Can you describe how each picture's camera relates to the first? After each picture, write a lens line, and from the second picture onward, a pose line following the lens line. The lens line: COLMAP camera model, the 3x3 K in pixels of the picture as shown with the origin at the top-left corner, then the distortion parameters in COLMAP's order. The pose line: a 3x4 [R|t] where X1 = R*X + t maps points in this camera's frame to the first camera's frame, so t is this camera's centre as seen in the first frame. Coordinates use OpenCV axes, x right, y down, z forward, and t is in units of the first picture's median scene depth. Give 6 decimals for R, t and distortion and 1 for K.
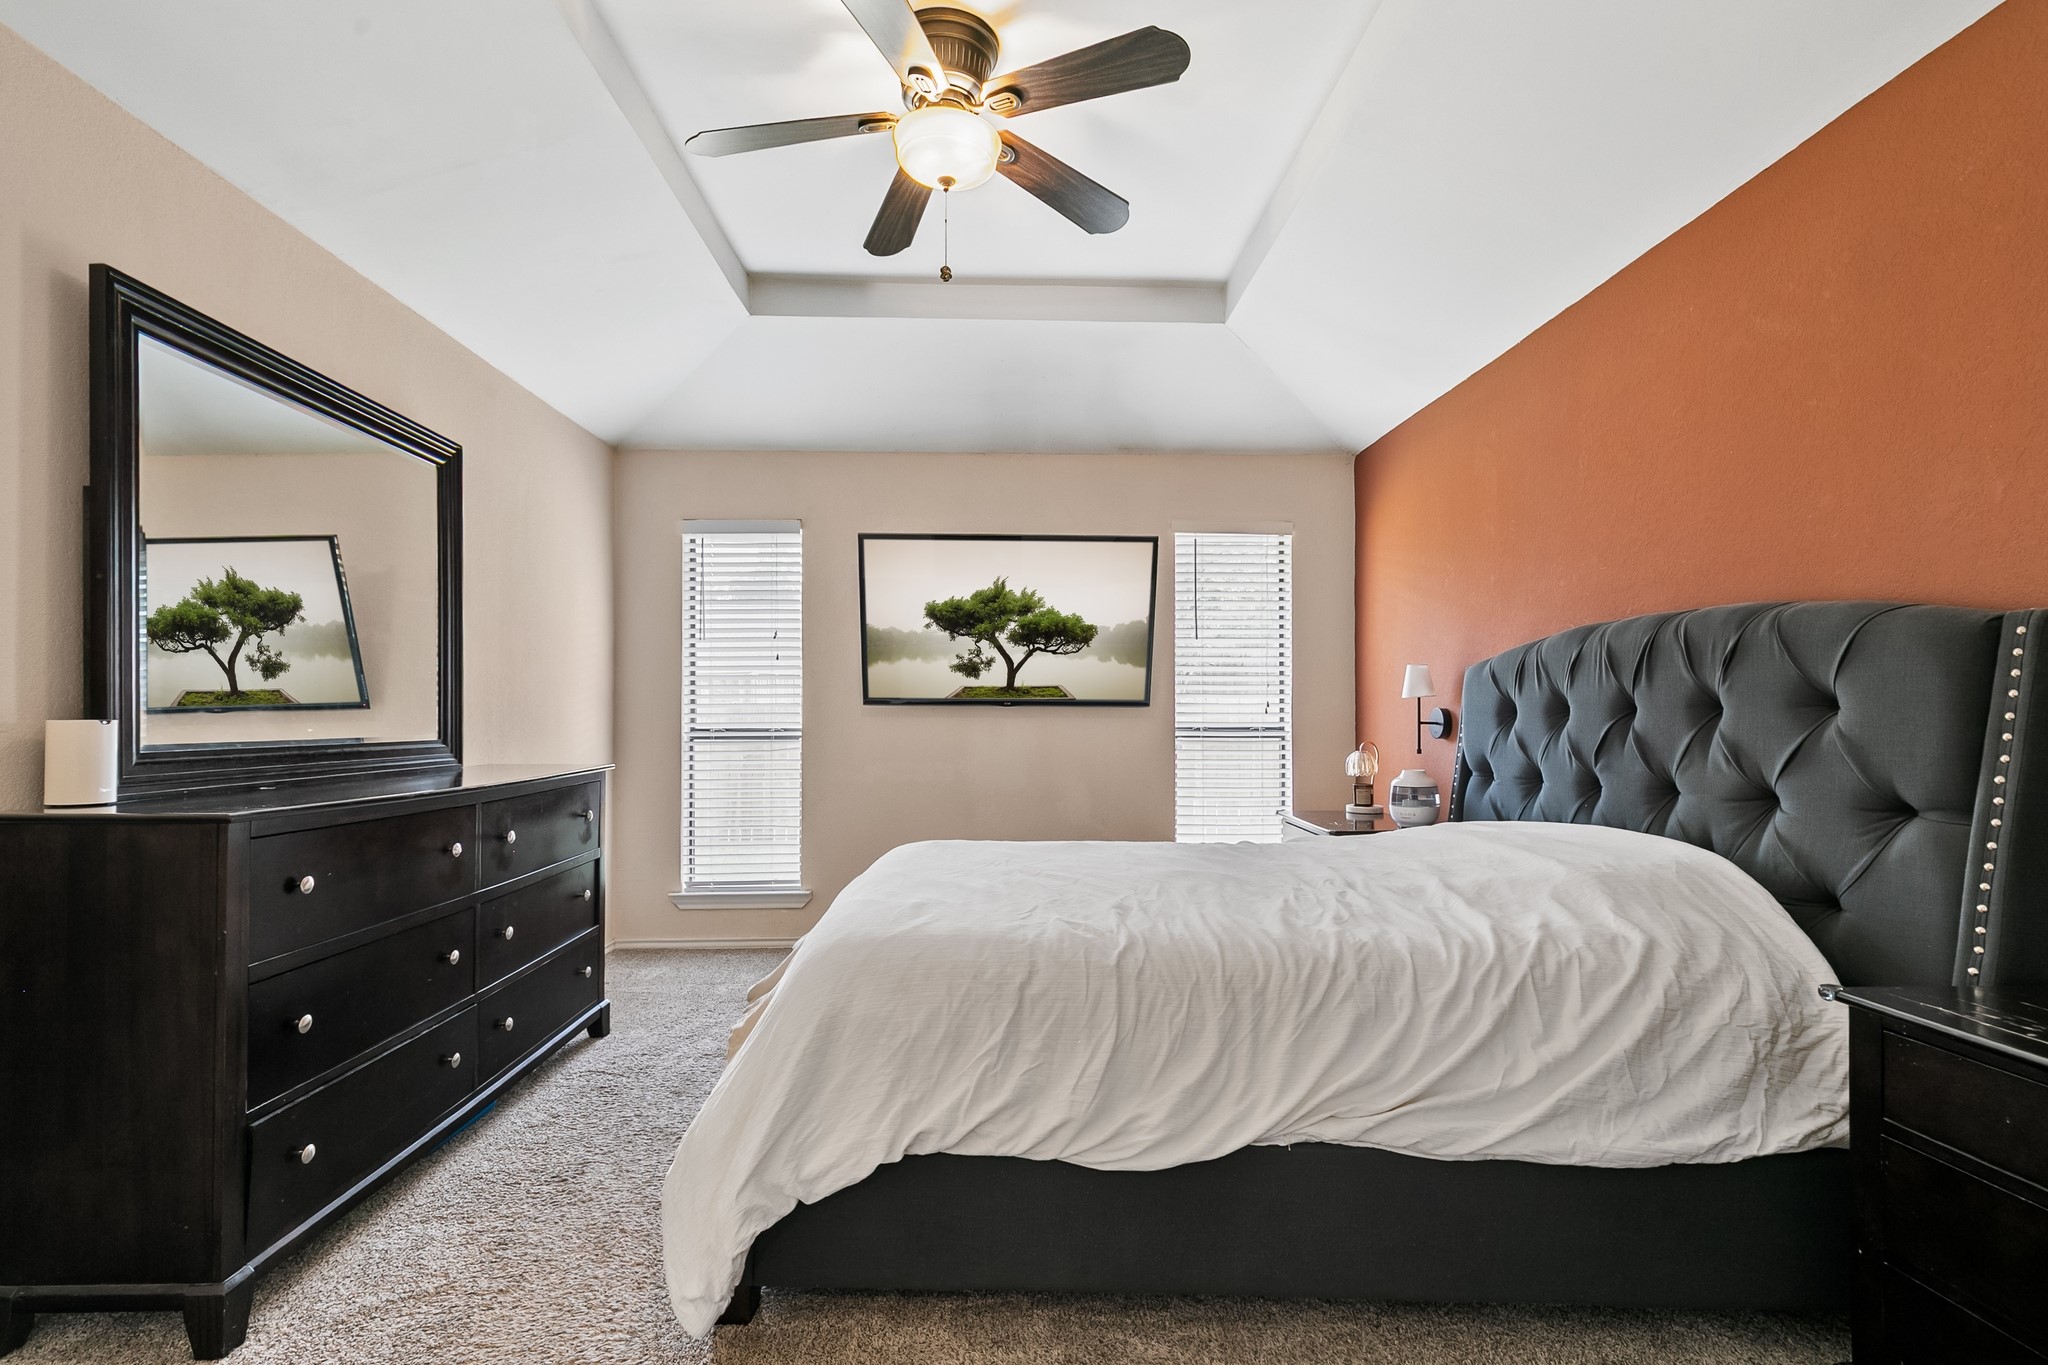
lens RADIAL K [[951.1, 0, 1024.8], [0, 951.1, 671.8], [0, 0, 1]] dist [0.001039, 0.000073]
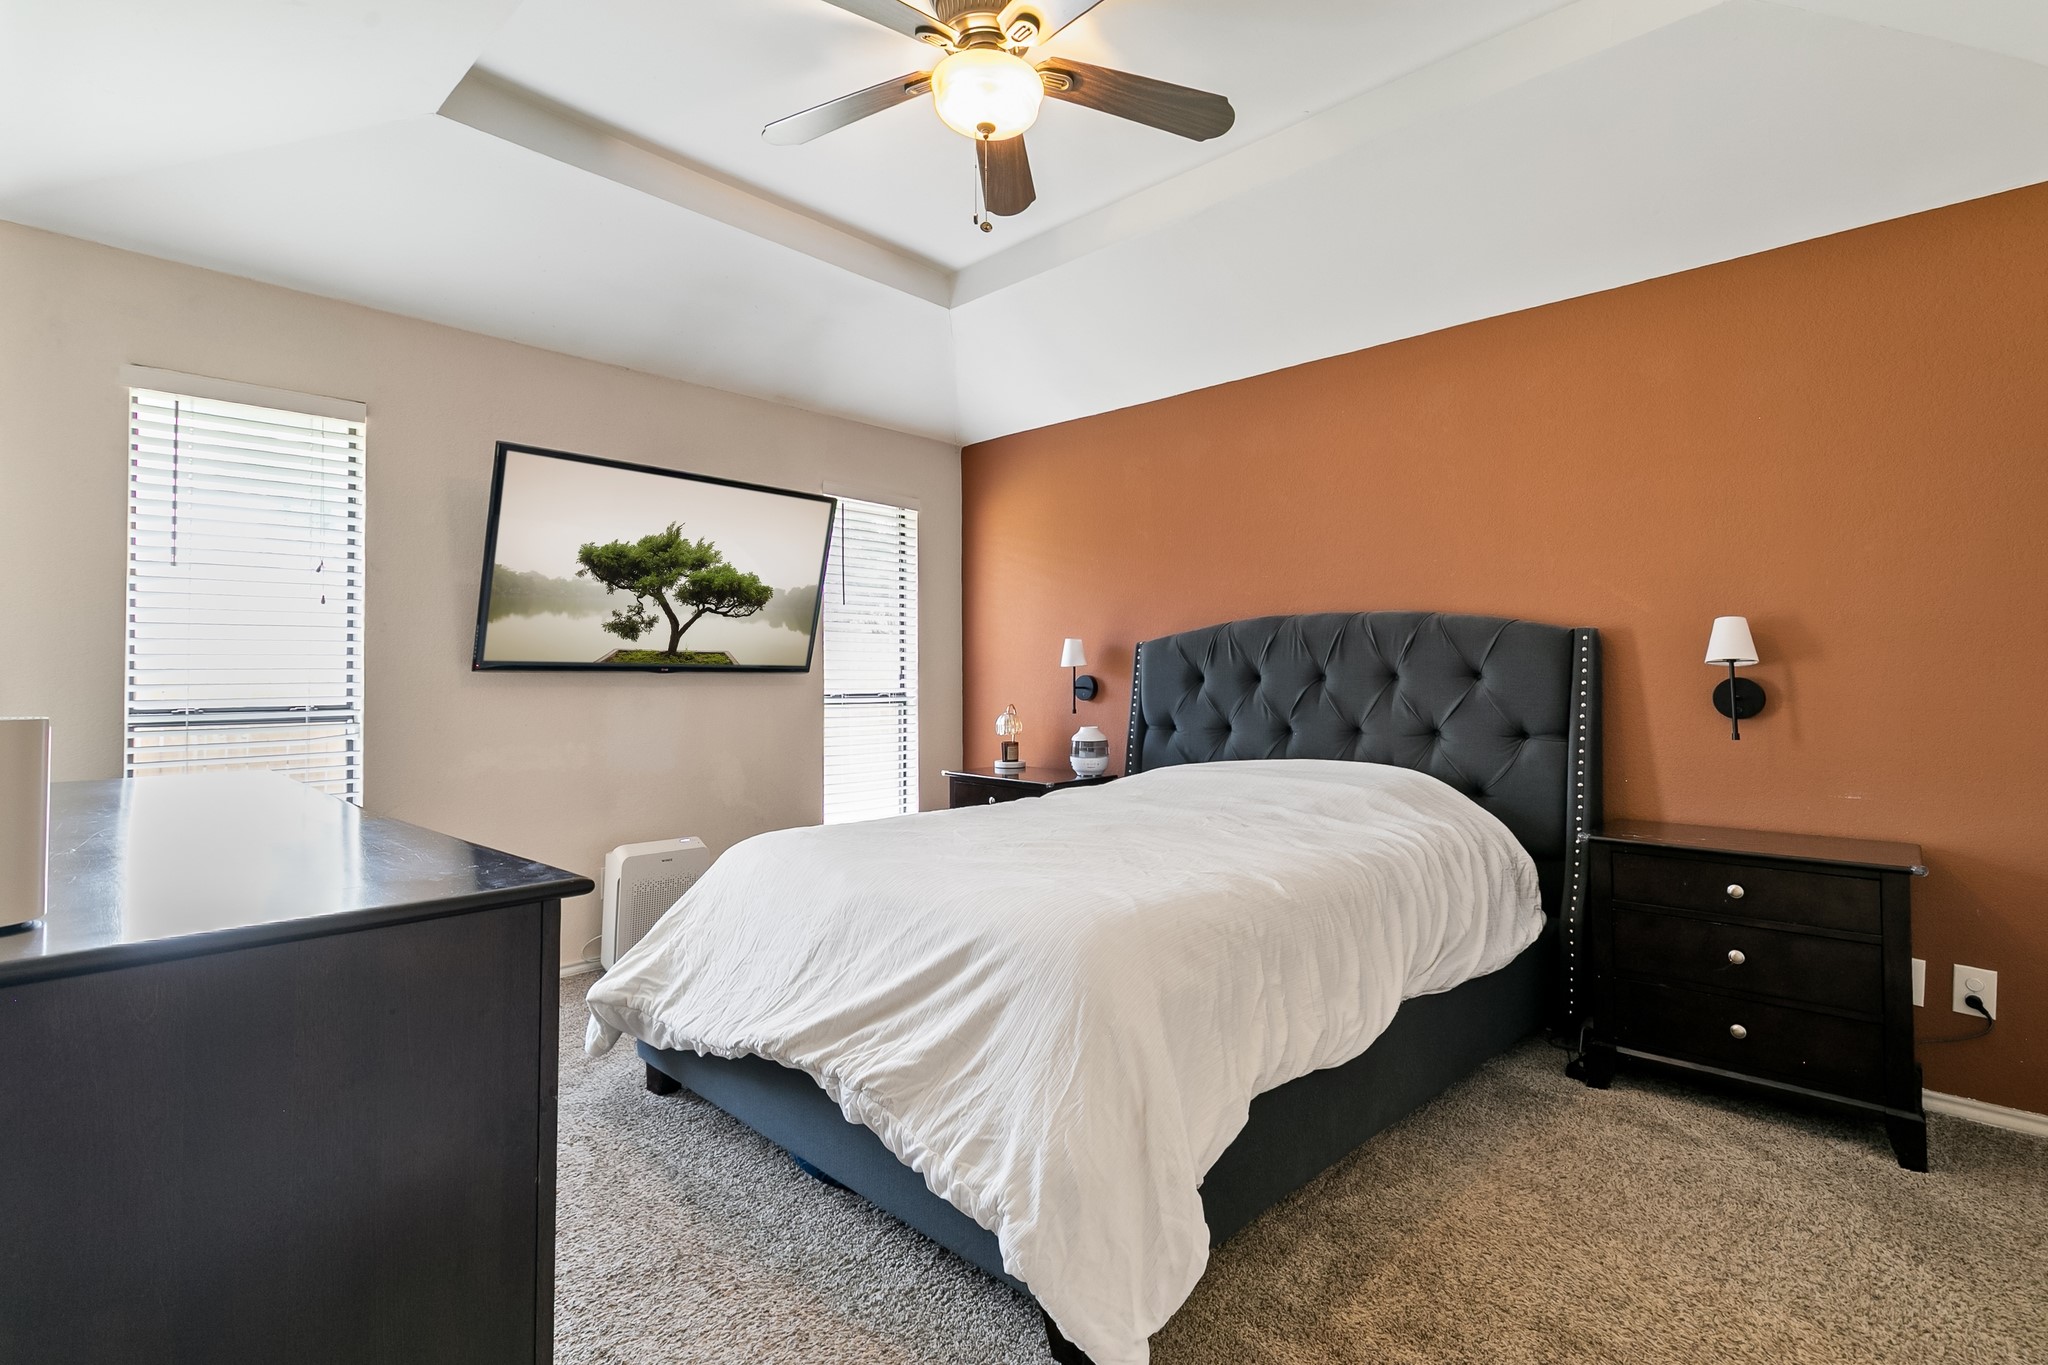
lens RADIAL K [[920.9, 0, 1023.4], [0, 920.9, 690.6], [0, 0, 1]] dist [0.005822, -0.000065]
pose [[0.712497, -0.012227, 0.701569, -0.381277], [-0.027370, 0.998603, 0.045200, 0.004819], [-0.701142, -0.051407, 0.711166, 0.181809]]
